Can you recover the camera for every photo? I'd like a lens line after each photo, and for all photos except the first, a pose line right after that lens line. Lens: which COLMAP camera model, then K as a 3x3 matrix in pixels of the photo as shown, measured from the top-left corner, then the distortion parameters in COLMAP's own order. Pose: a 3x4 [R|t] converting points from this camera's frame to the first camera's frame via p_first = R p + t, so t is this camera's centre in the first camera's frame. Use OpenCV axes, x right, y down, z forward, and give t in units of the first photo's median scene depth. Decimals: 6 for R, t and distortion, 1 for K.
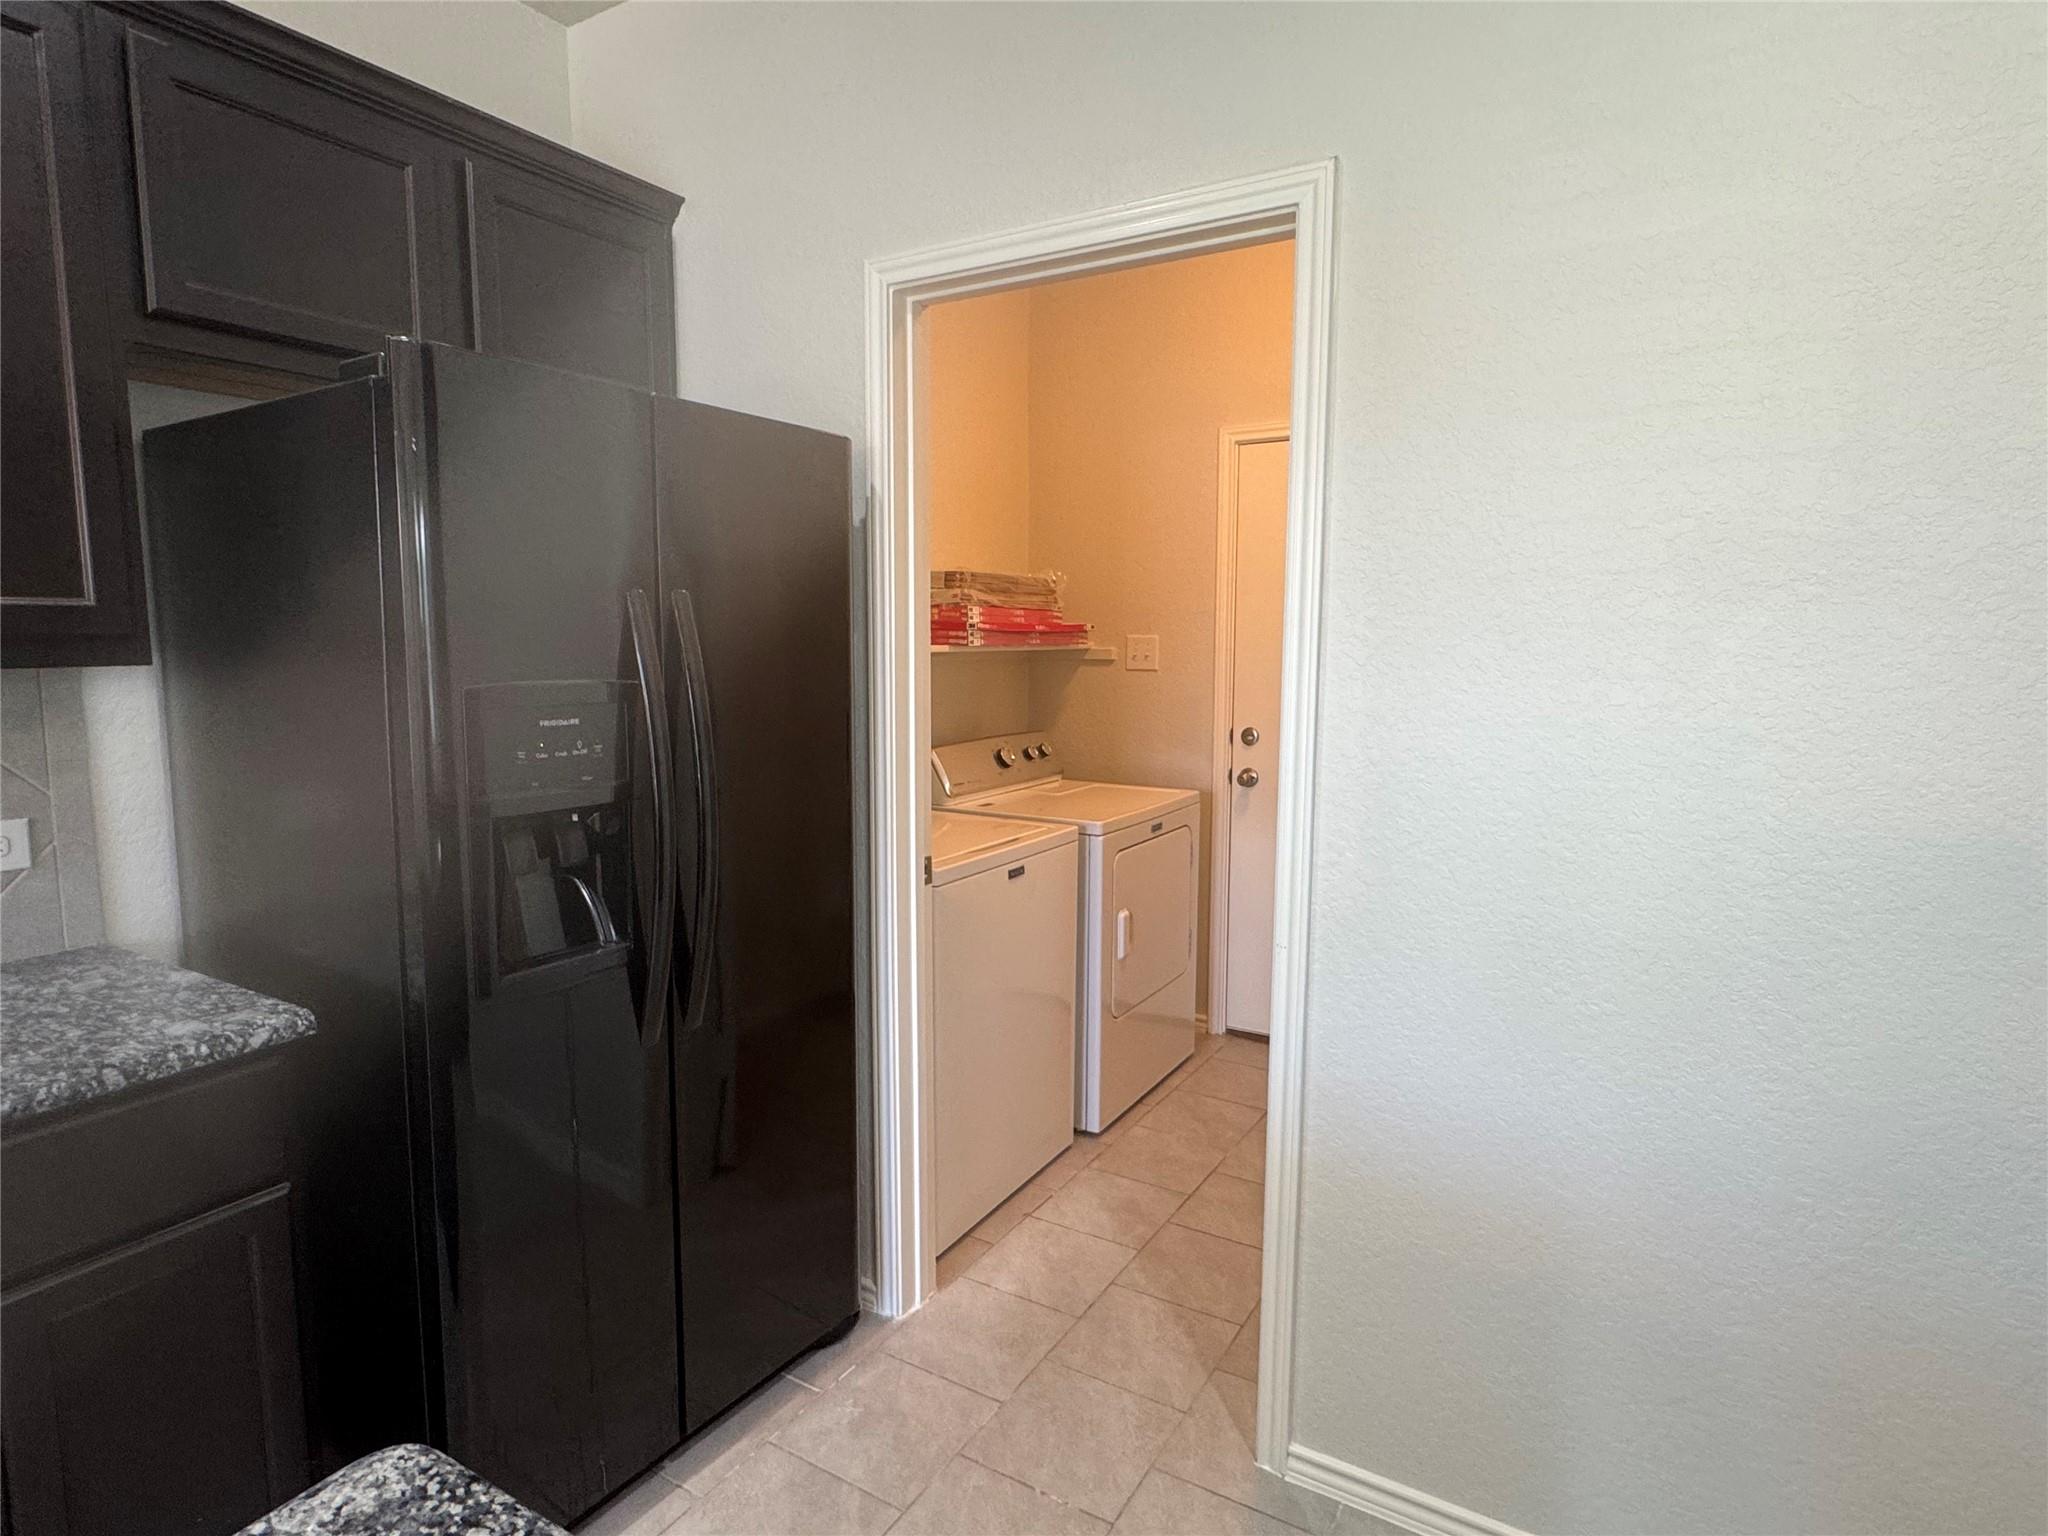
lens RADIAL K [[1109.0, 0, 1021.8], [0, 1109.0, 771.1], [0, 0, 1]] dist [-0.005061, 0.000046]
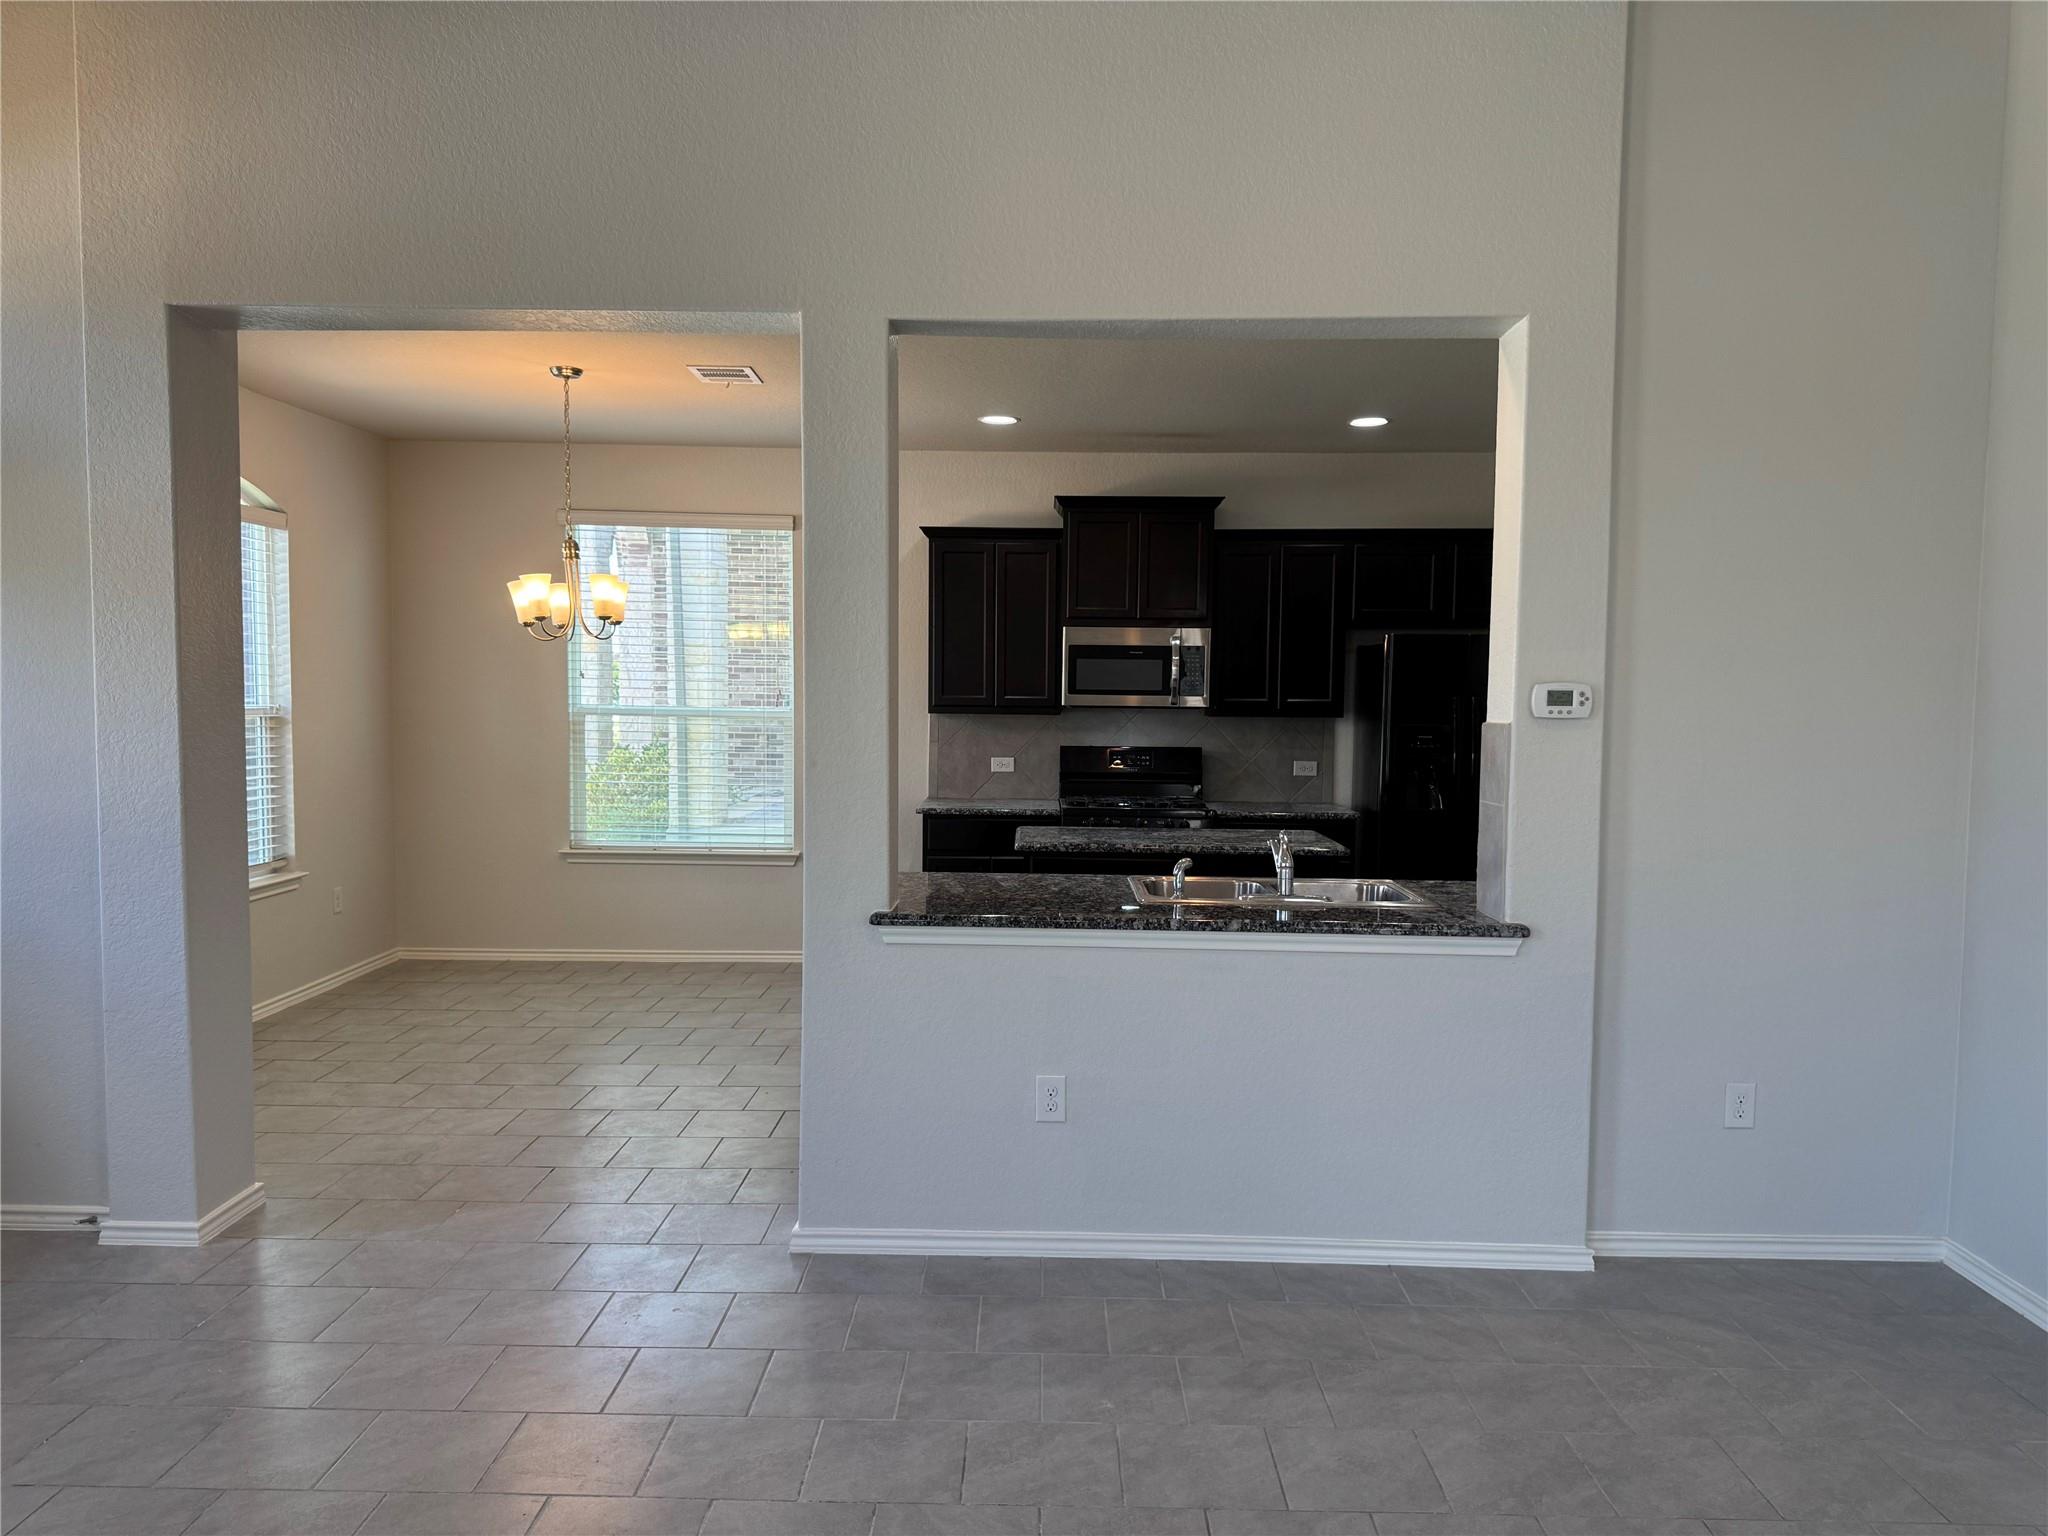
lens RADIAL K [[1430.8, 0, 1027.2], [0, 1430.8, 773.8], [0, 0, 1]] dist [0.112508, -0.202352]
pose [[0.504314, 0.056224, -0.861688, 1.303171], [-0.115005, 0.993362, -0.002493, 0.101875], [0.855828, 0.100356, 0.507432, -1.061583]]
